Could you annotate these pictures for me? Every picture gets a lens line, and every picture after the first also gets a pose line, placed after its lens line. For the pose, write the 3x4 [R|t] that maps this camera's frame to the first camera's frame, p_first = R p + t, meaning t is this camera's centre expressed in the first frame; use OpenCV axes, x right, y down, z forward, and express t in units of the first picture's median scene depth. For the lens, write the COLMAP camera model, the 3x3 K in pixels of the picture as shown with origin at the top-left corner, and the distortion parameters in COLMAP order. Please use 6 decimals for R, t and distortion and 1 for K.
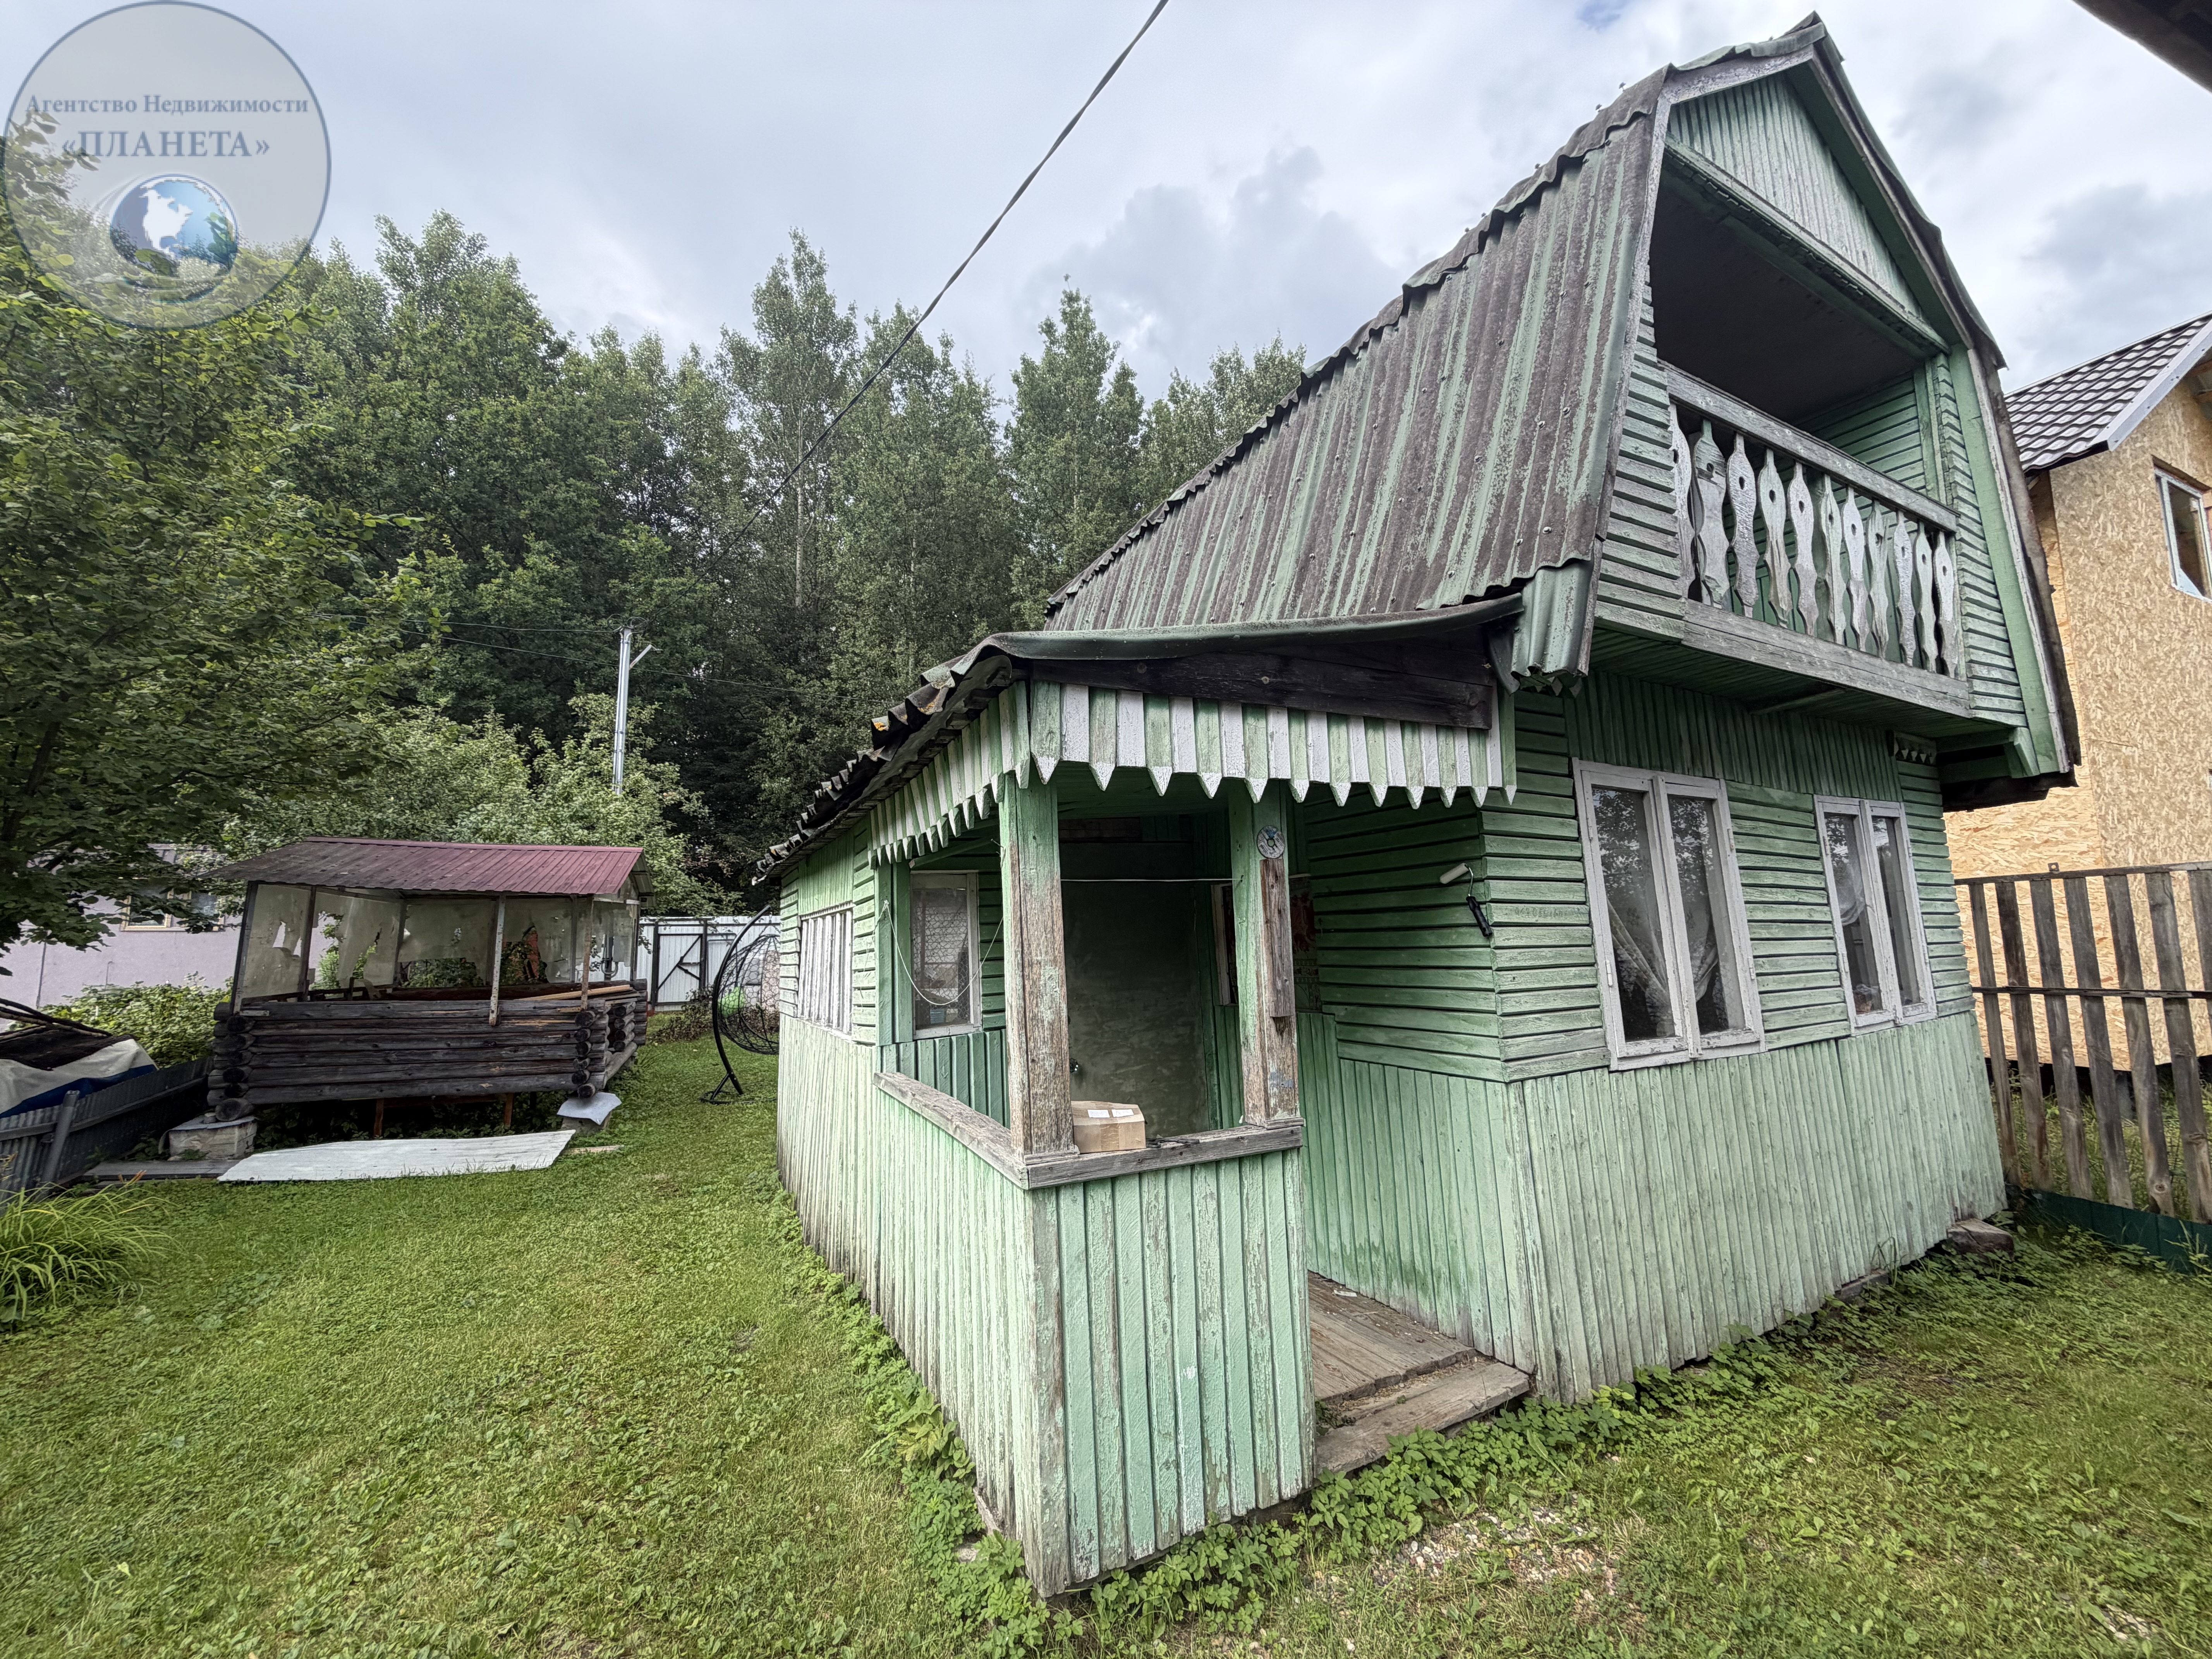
lens RADIAL K [[885.3, 0, 1099.8], [0, 885.3, 834.3], [0, 0, 1]] dist [-0.001003, -0.000200]
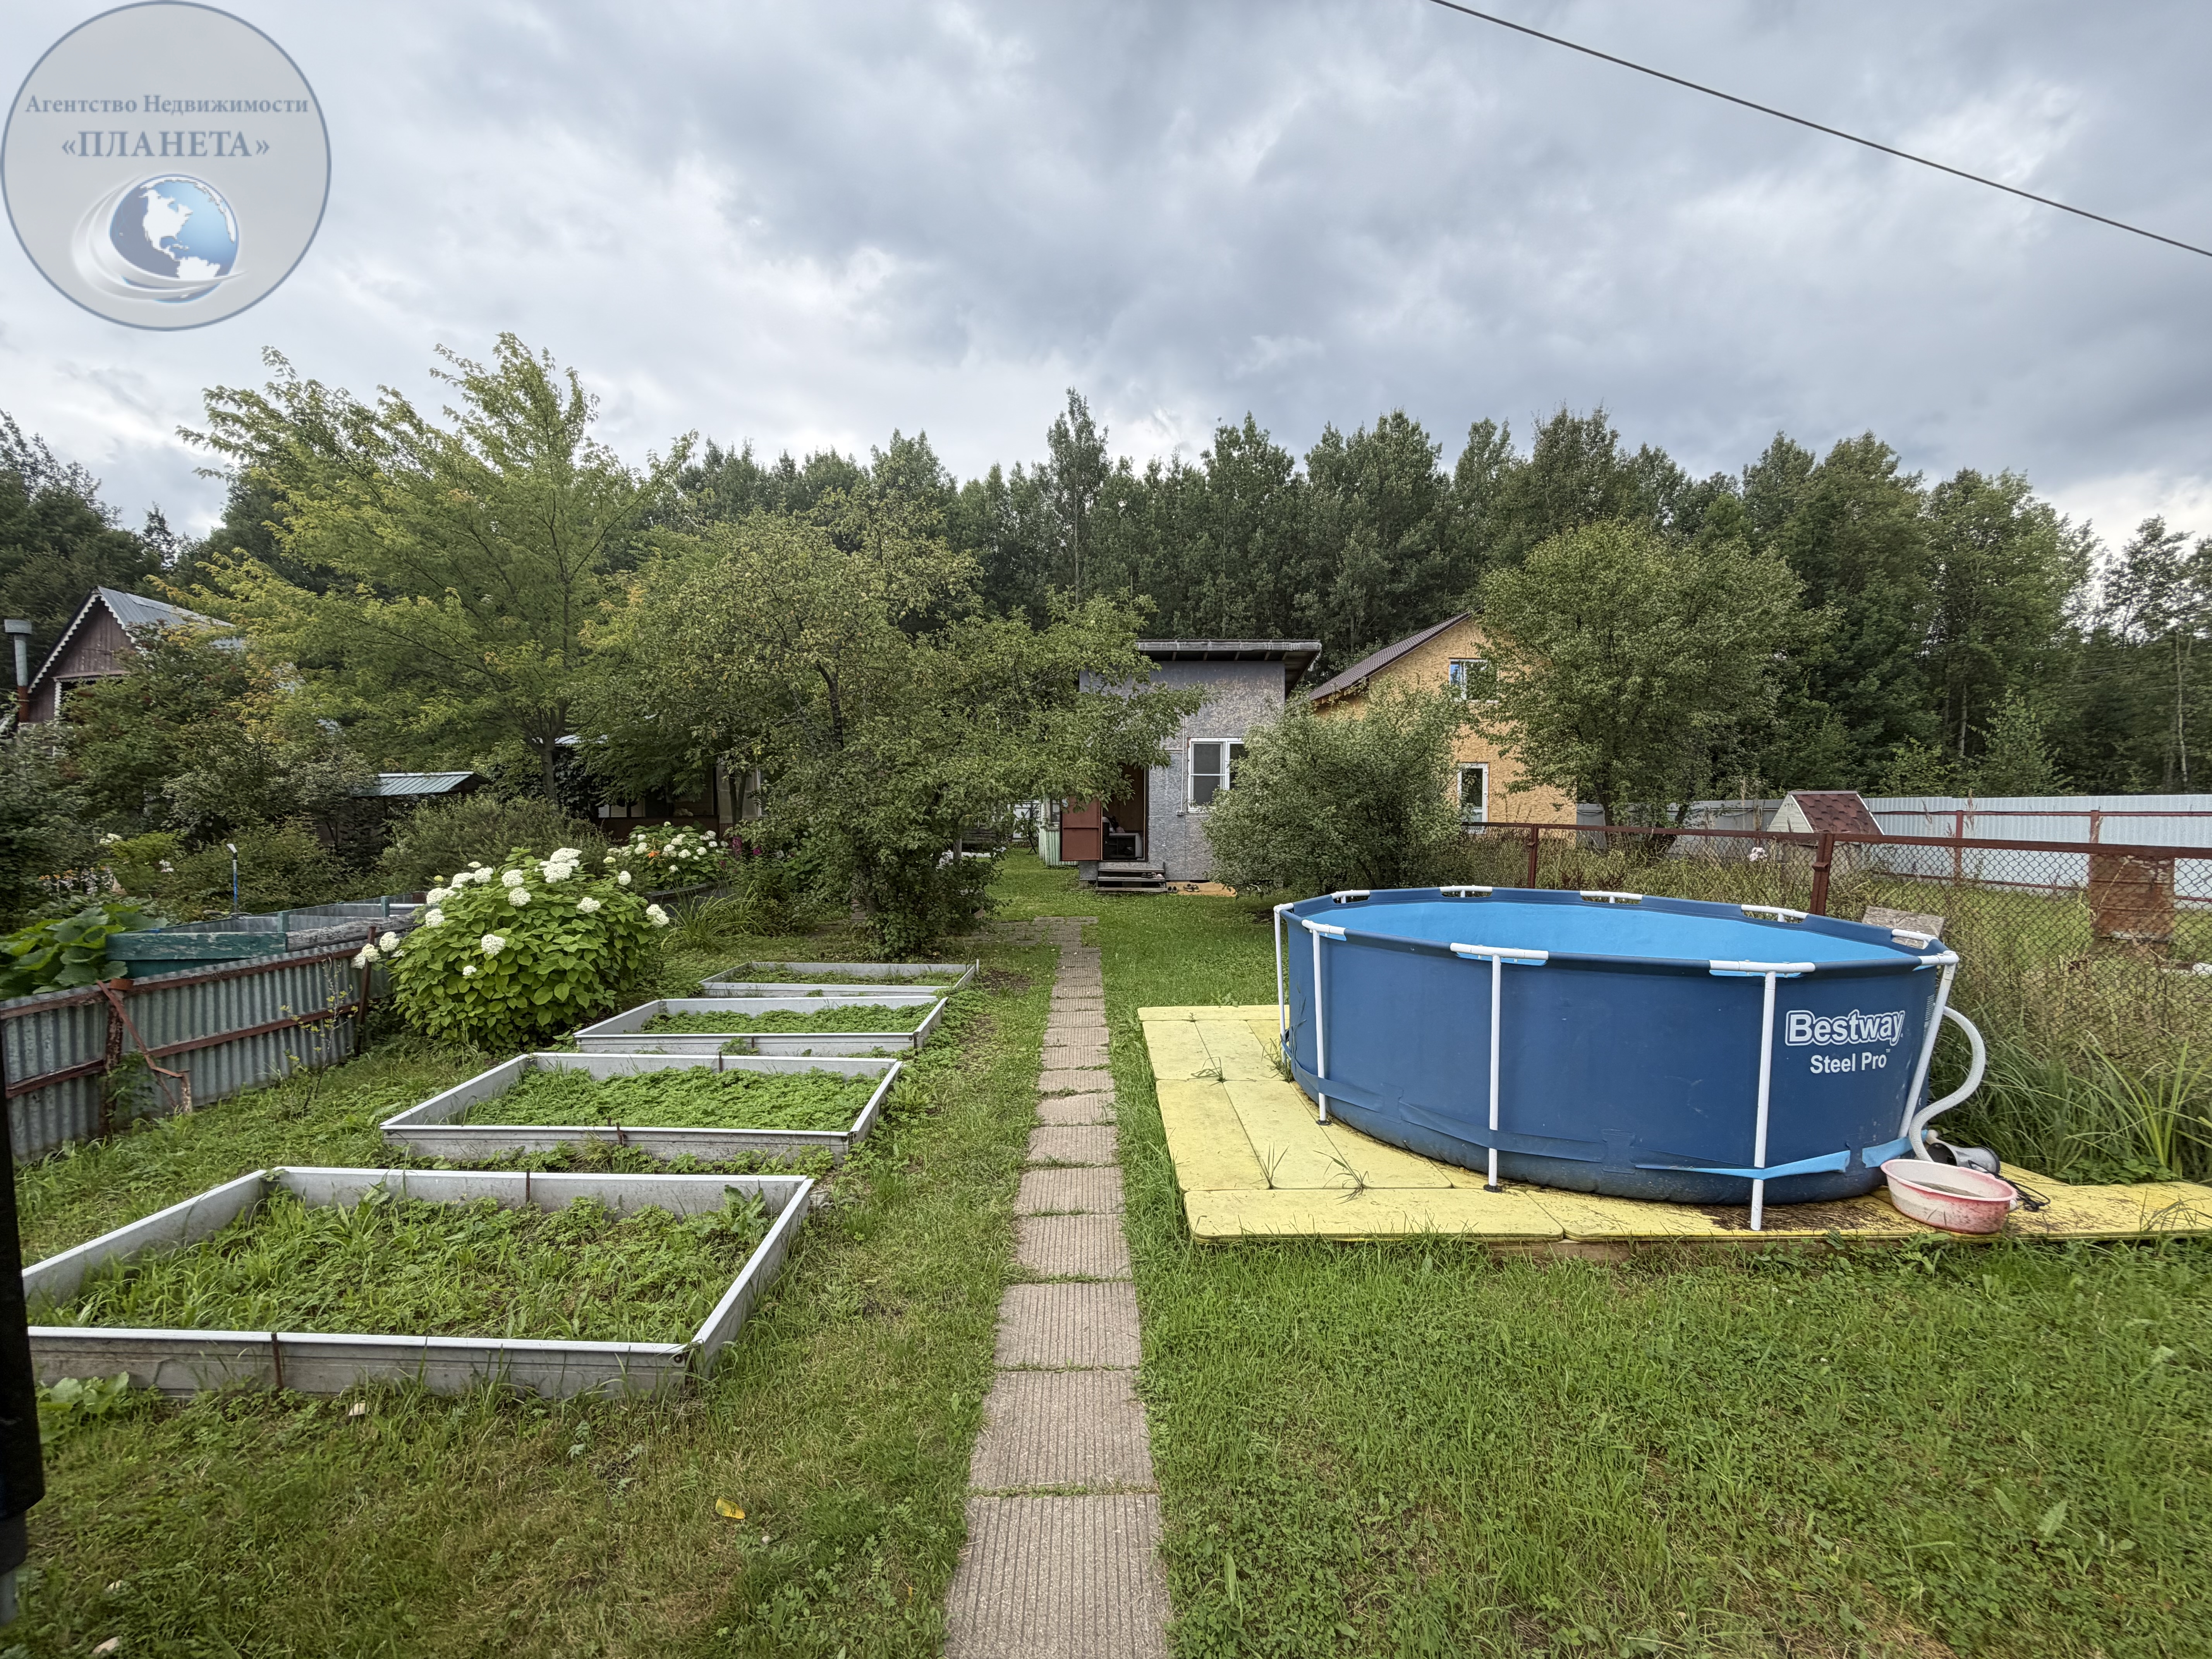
lens RADIAL K [[882.2, 0, 1098.6], [0, 882.2, 831.1], [0, 0, 1]] dist [-0.000677, 0.000224]
pose [[0.936171, 0.022341, -0.350834, 0.813974], [0.024833, 0.991283, 0.129389, -0.184228], [0.350667, -0.129842, 0.927456, -1.659019]]
